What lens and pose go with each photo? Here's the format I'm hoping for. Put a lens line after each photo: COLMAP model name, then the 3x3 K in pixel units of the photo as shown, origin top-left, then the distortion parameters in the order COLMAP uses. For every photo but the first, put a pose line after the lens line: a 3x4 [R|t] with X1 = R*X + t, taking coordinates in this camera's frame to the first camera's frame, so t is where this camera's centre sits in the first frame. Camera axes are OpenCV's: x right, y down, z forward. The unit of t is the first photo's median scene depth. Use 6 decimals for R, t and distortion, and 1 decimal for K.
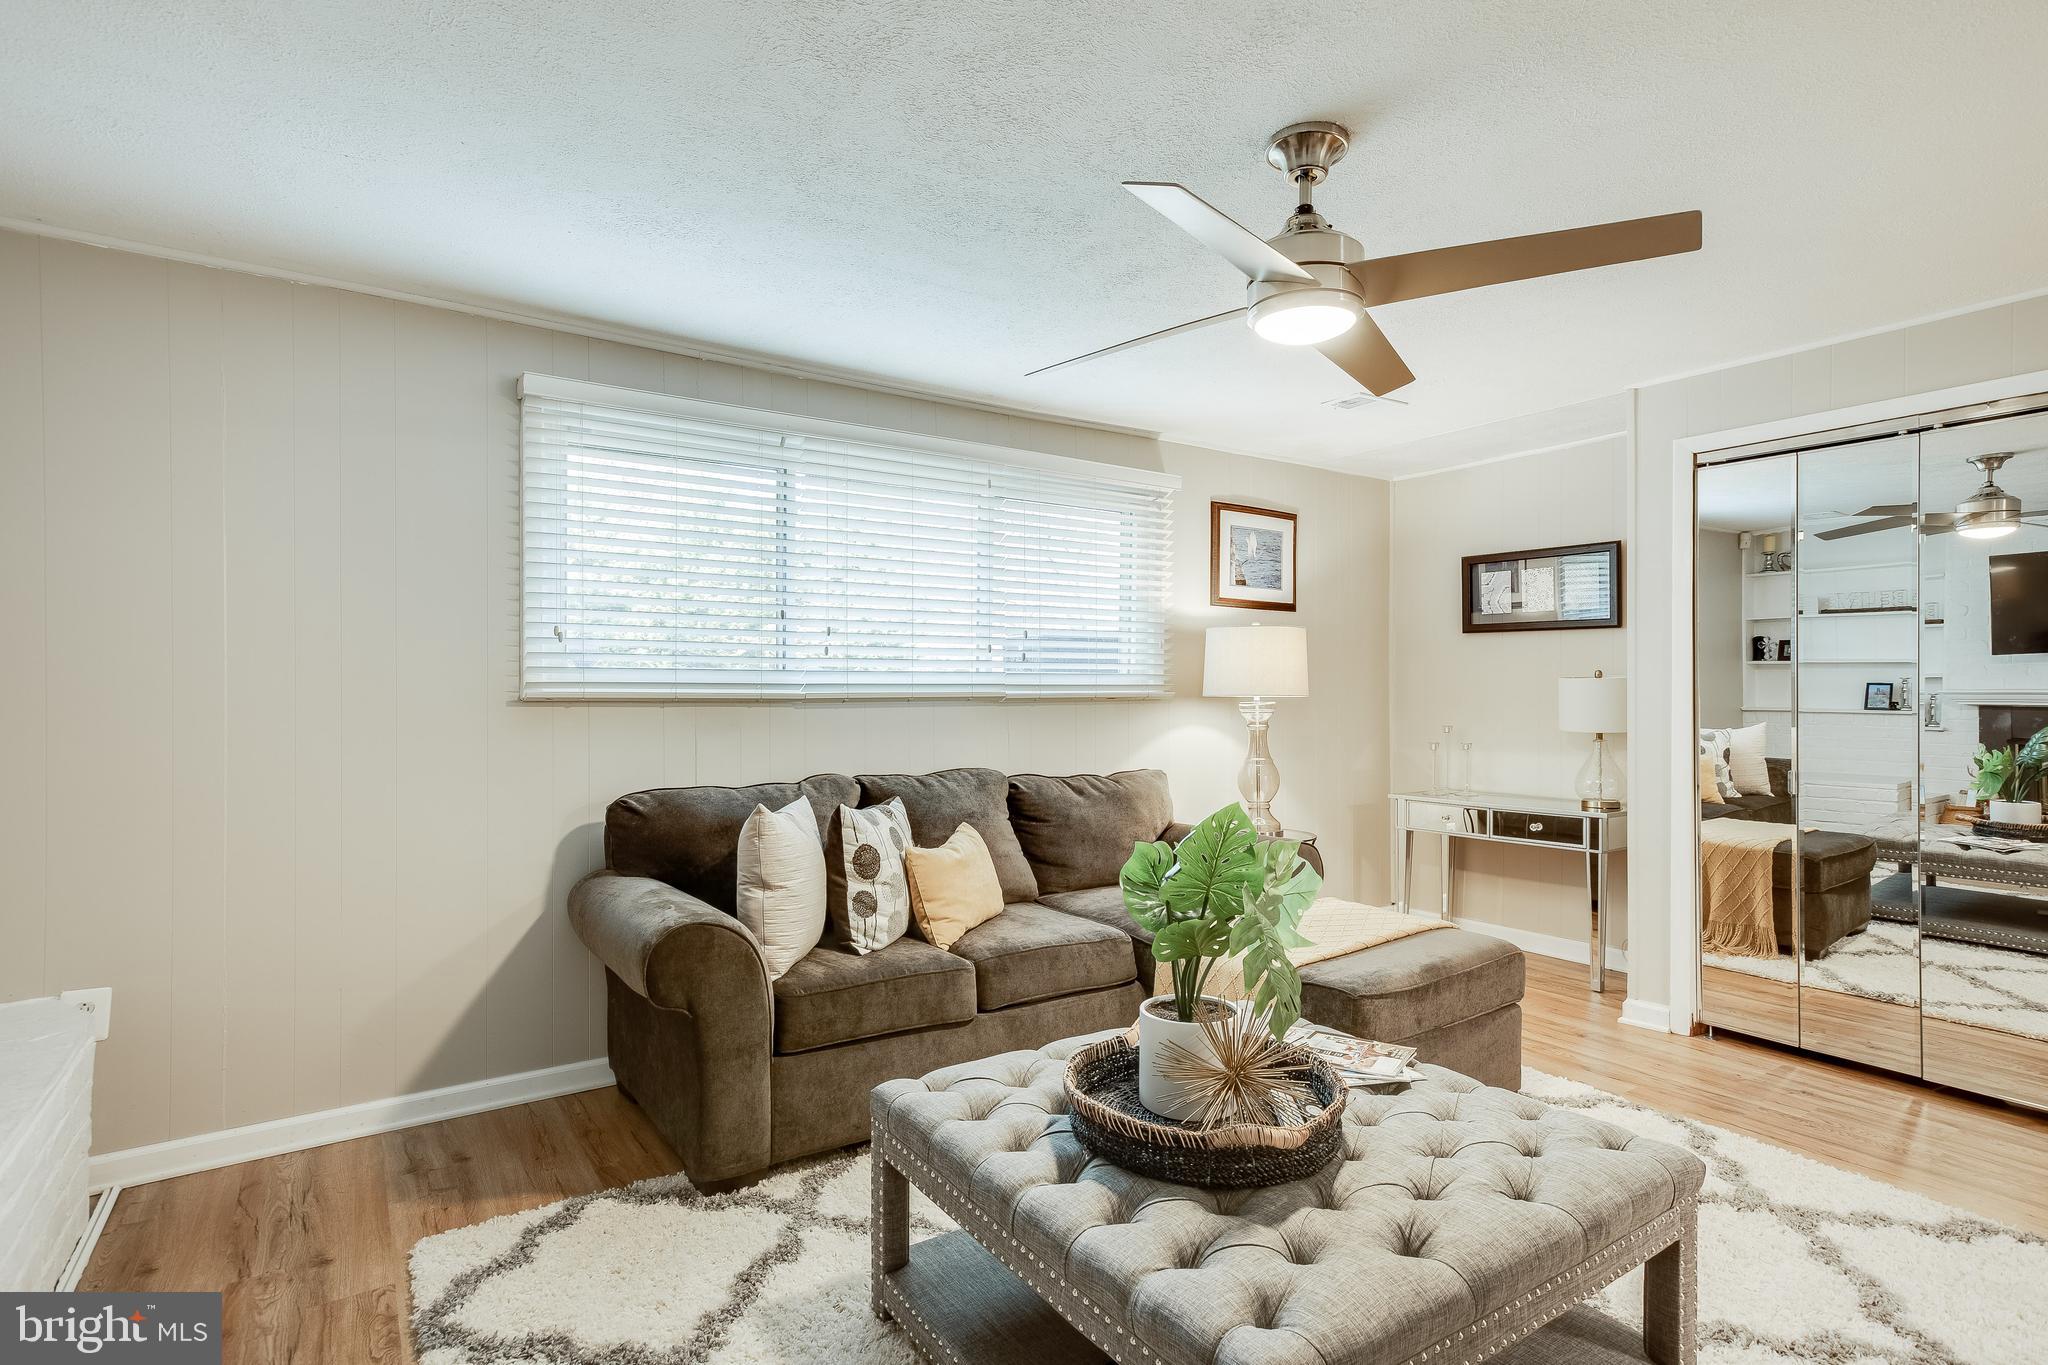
lens RADIAL K [[1047.5, 0, 1026.8], [0, 1047.5, 684.6], [0, 0, 1]] dist [0.000291, 0.000006]
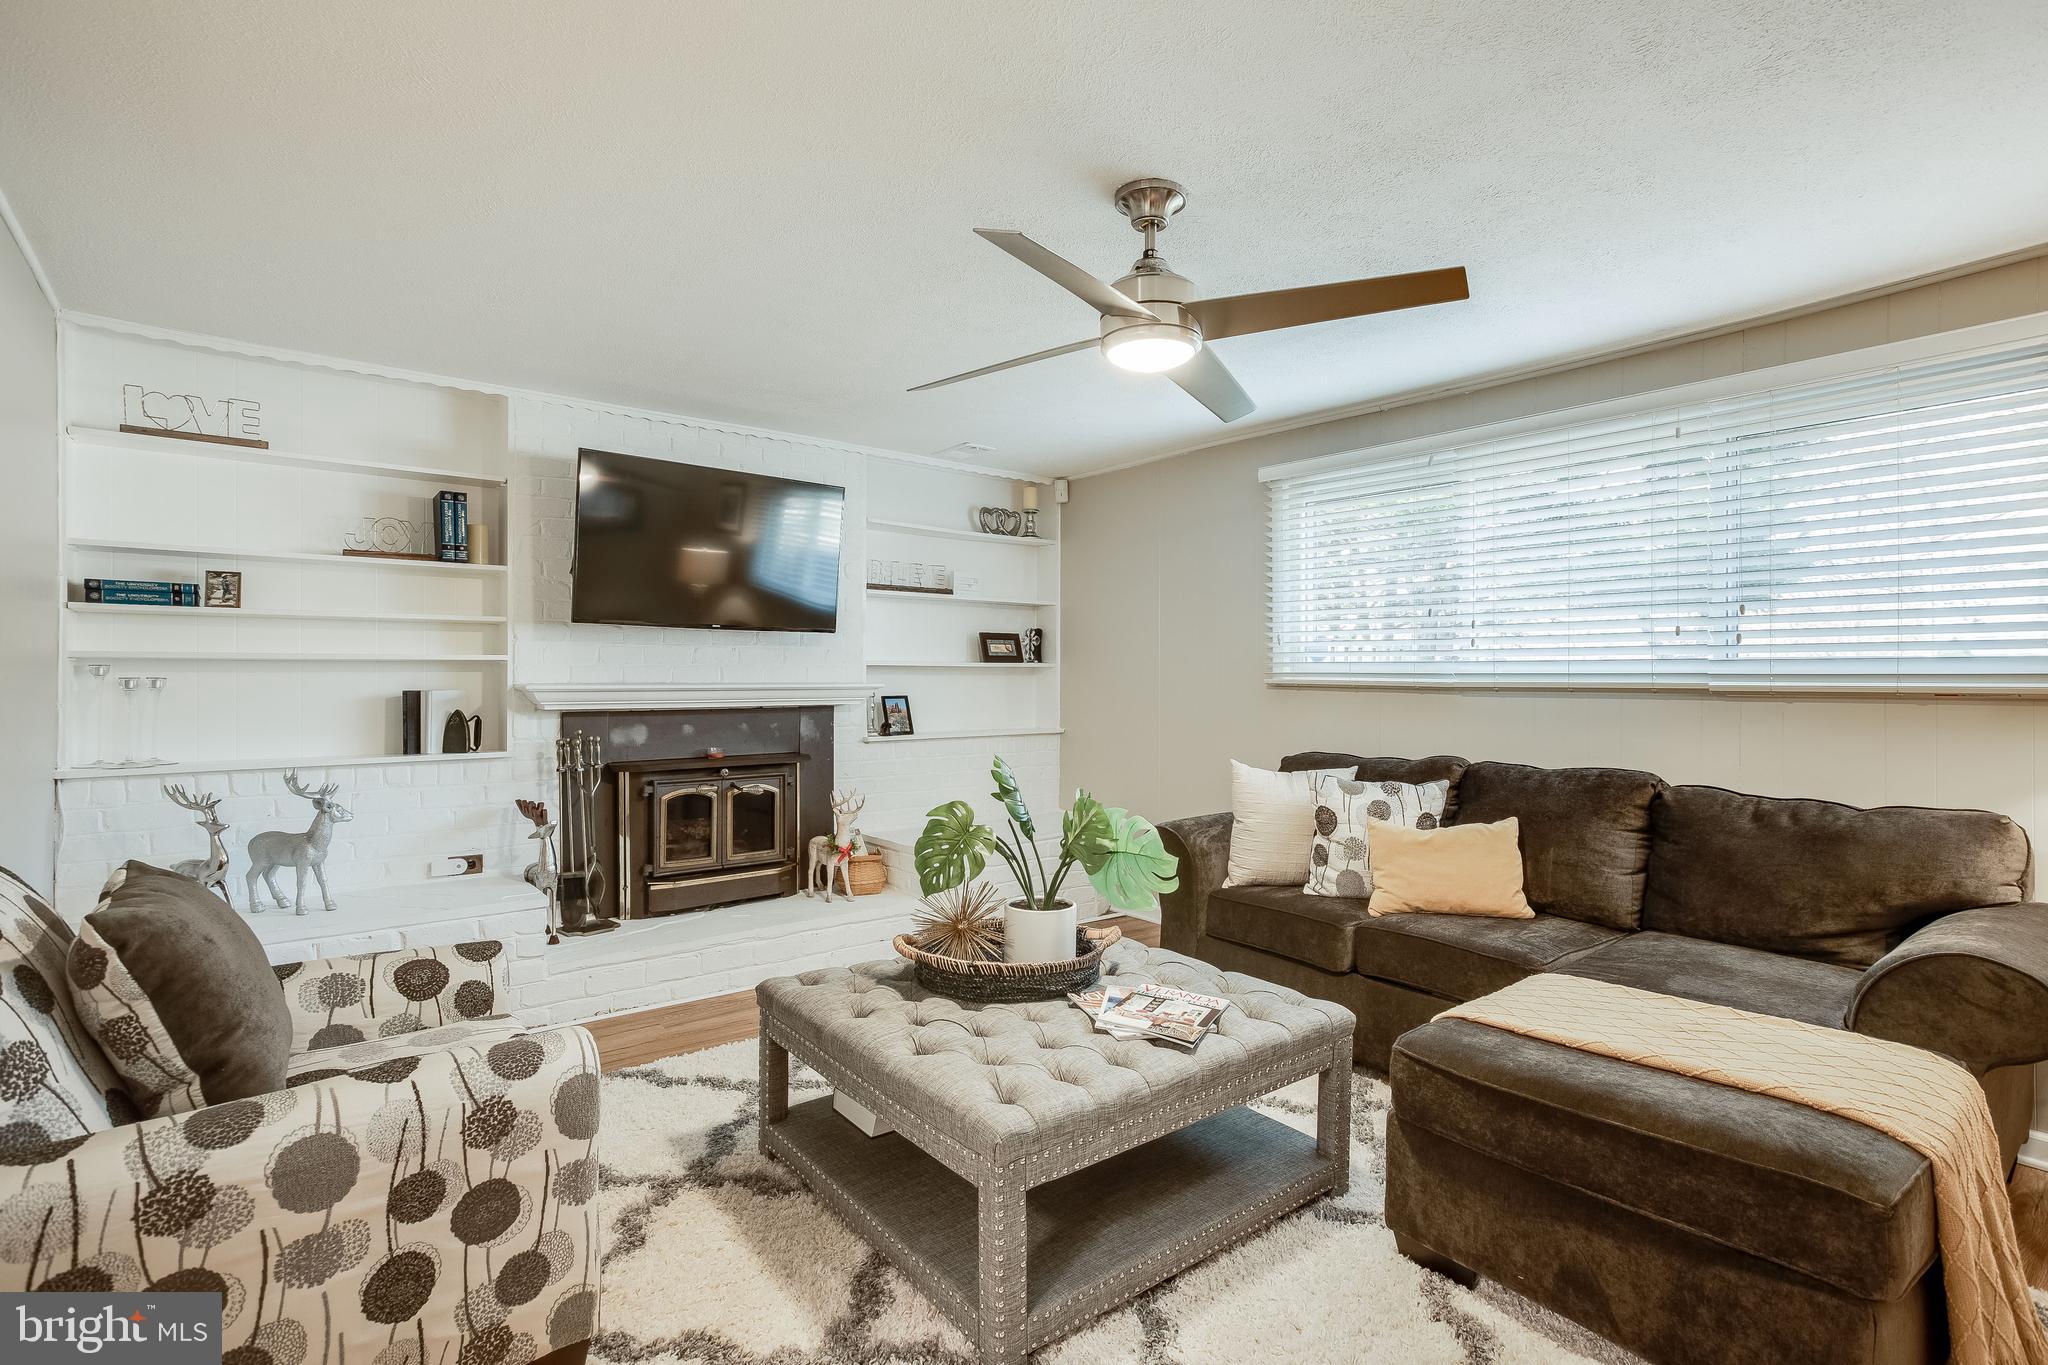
lens RADIAL K [[979.4, 0, 1024.3], [0, 979.4, 677.9], [0, 0, 1]] dist [0.001320, 0.000167]
pose [[0.076445, 0.000127, -0.997074, 0.771364], [-0.003329, 0.999994, -0.000128, 0.005289], [0.997068, 0.003329, 0.076445, 0.468127]]
